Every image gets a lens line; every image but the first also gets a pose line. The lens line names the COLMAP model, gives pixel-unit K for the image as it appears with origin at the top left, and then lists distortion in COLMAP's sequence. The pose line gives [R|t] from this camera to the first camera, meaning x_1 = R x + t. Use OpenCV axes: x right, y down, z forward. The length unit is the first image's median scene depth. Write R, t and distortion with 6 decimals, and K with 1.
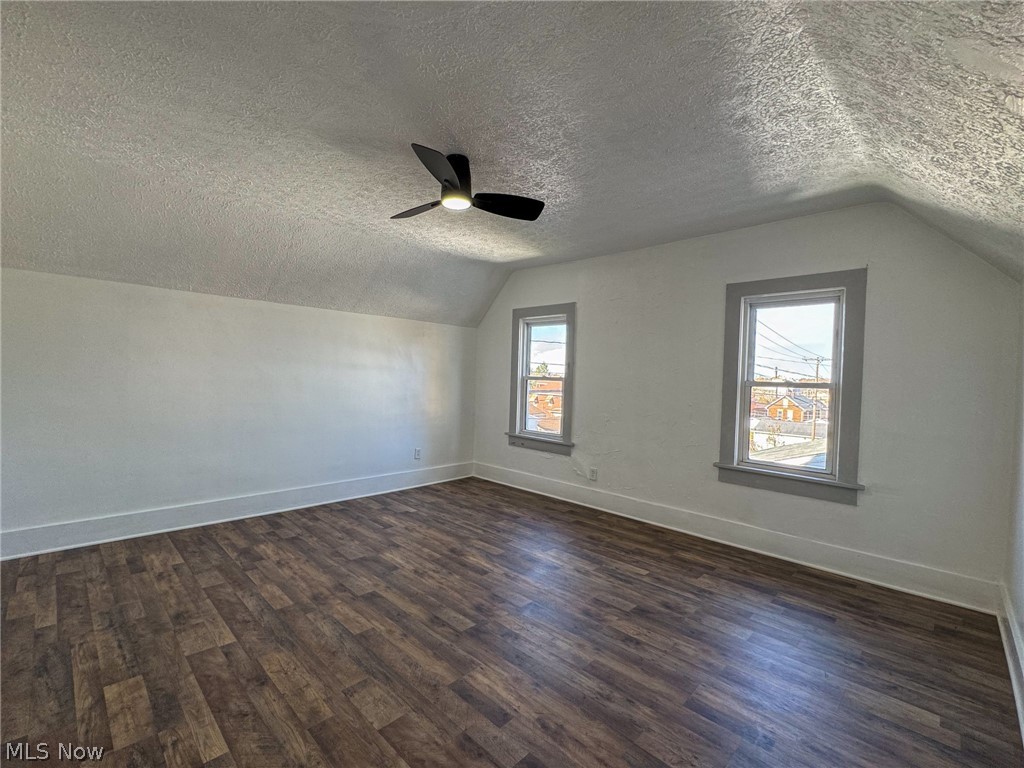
lens RADIAL K [[451.7, 0, 512.0], [0, 451.7, 384.0], [0, 0, 1]] dist [-0.000599, 0.000558]
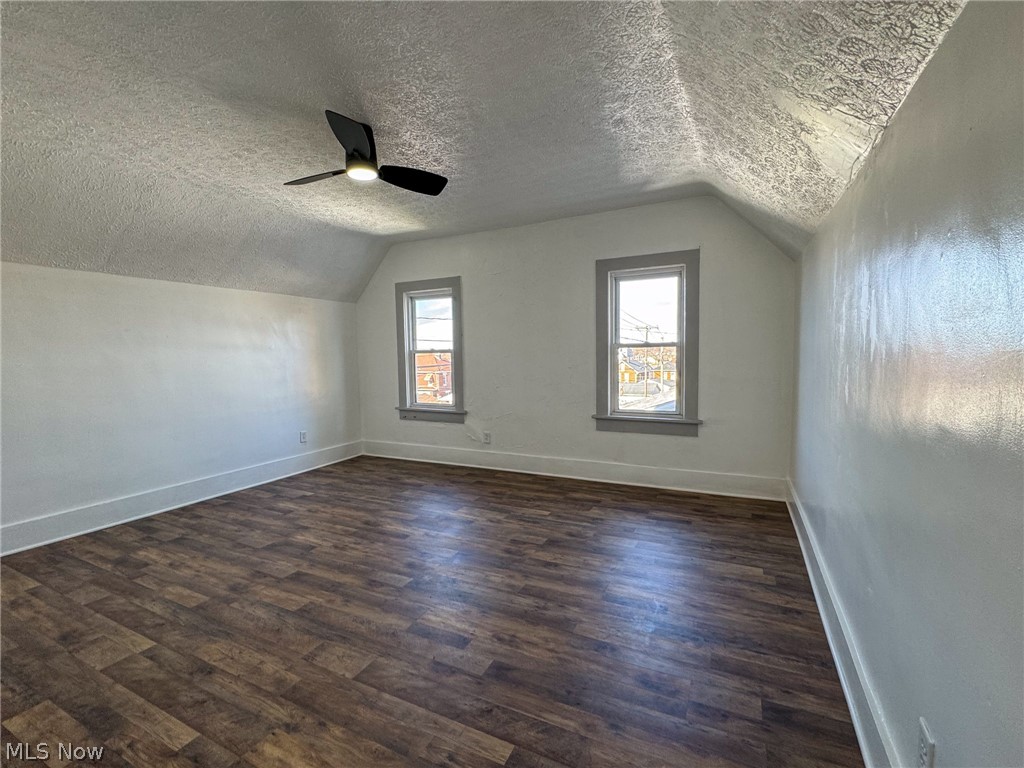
lens RADIAL K [[451.7, 0, 512.0], [0, 451.7, 384.0], [0, 0, 1]] dist [-0.000599, 0.000558]
pose [[0.951195, -0.068454, 0.300901, -0.119230], [0.052818, 0.996812, 0.059806, 0.016700], [-0.304036, -0.040994, 0.951778, -0.056808]]
